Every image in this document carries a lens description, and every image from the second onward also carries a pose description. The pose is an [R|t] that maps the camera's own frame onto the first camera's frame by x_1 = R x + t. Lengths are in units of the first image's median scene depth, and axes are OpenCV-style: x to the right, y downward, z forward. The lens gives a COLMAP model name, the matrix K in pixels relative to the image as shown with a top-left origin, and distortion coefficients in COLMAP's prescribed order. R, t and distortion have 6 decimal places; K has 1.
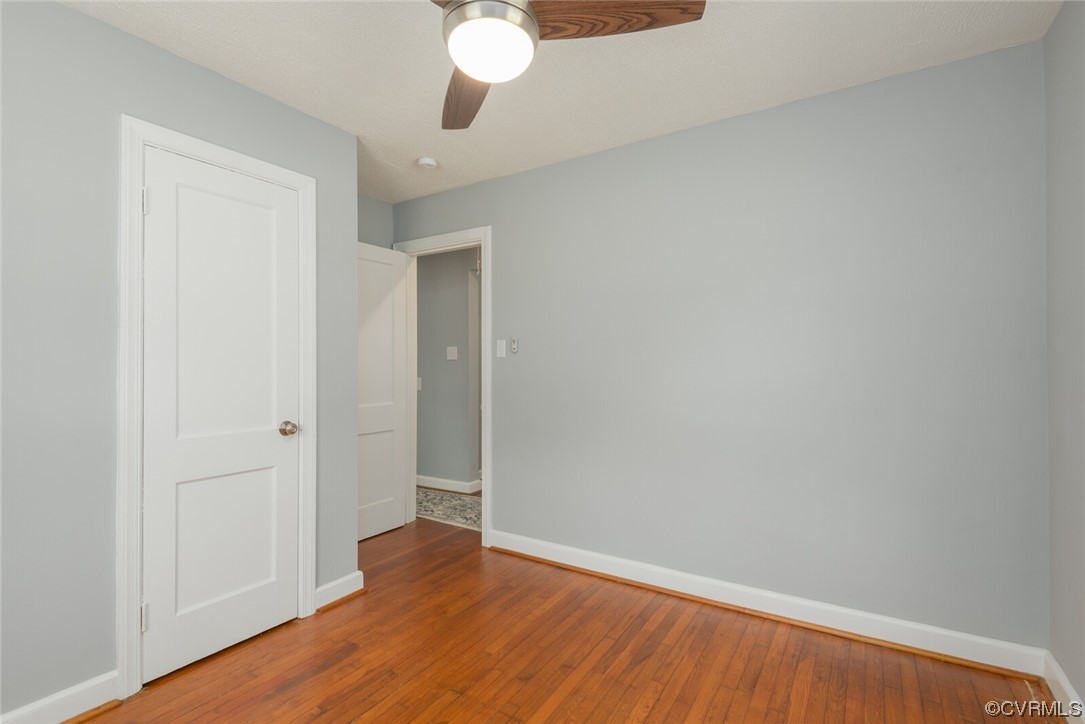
lens RADIAL K [[518.1, 0, 548.4], [0, 518.1, 358.6], [0, 0, 1]] dist [0.004741, -0.000078]
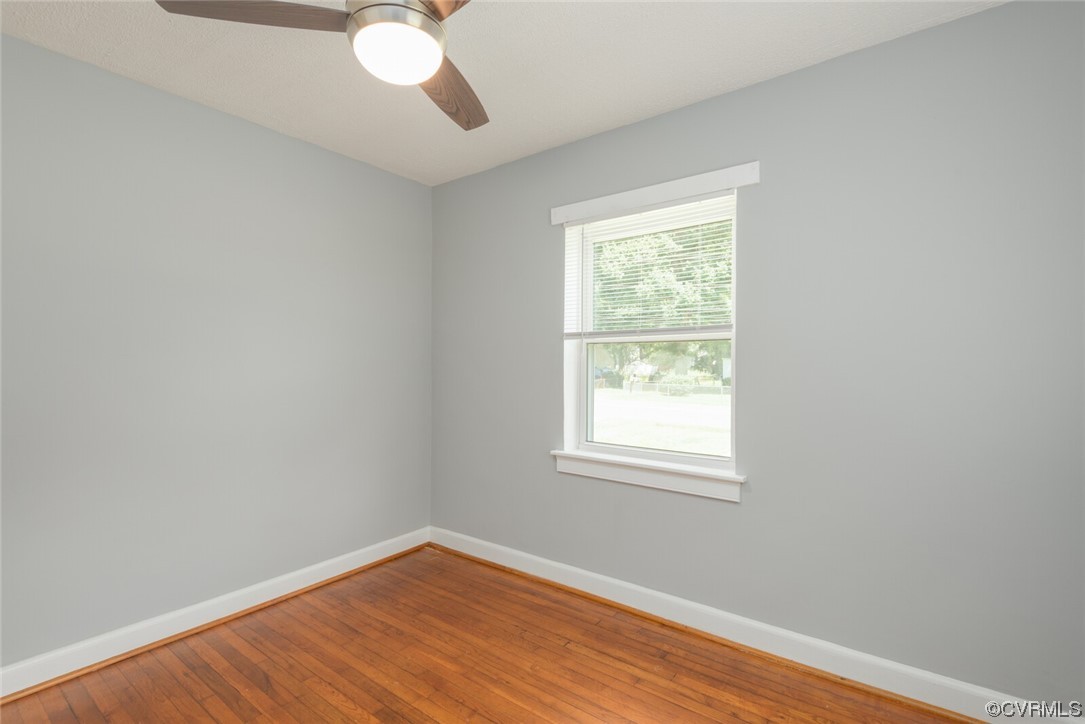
lens RADIAL K [[507.1, 0, 542.5], [0, 507.1, 362.9], [0, 0, 1]] dist [0.019214, -0.000133]
pose [[0.091139, 0.002438, 0.995835, -0.671445], [-0.007635, 0.999969, -0.001749, -0.005277], [-0.995809, -0.007444, 0.091155, 0.394701]]
